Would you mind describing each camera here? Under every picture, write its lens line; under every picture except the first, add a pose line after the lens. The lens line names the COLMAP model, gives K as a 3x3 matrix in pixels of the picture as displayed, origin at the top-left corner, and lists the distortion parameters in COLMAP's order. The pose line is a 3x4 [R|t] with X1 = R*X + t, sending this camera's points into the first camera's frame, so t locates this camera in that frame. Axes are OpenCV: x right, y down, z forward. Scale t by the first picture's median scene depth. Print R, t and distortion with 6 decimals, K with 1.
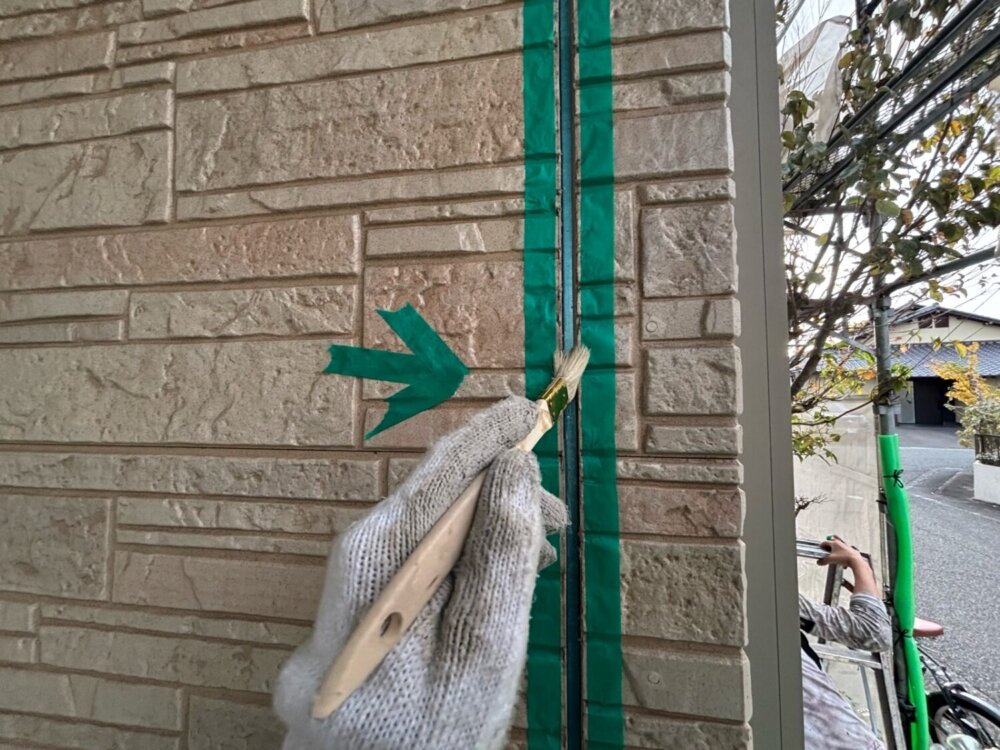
lens RADIAL K [[403.2, 0, 500.1], [0, 403.2, 374.4], [0, 0, 1]] dist [-0.001786, 0.001174]
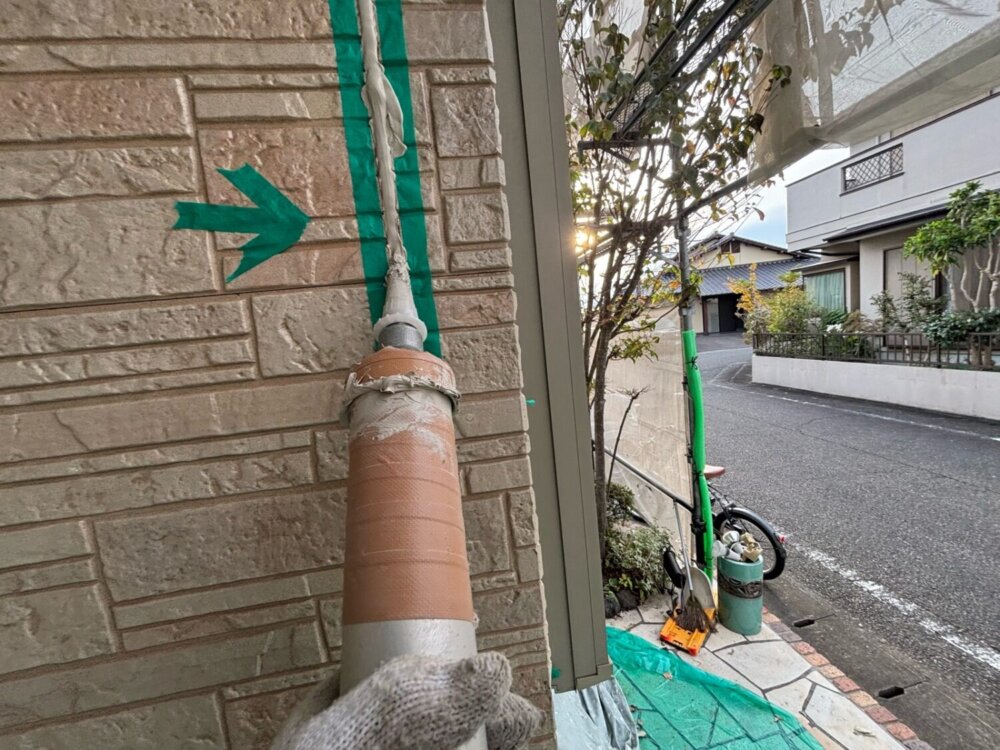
lens RADIAL K [[403.2, 0, 501.1], [0, 403.2, 375.1], [0, 0, 1]] dist [-0.001786, 0.001174]
pose [[0.949890, -0.124477, 0.286730, 0.061582], [0.082769, 0.984709, 0.153288, 0.304440], [-0.301426, -0.121874, 0.945668, -0.401007]]
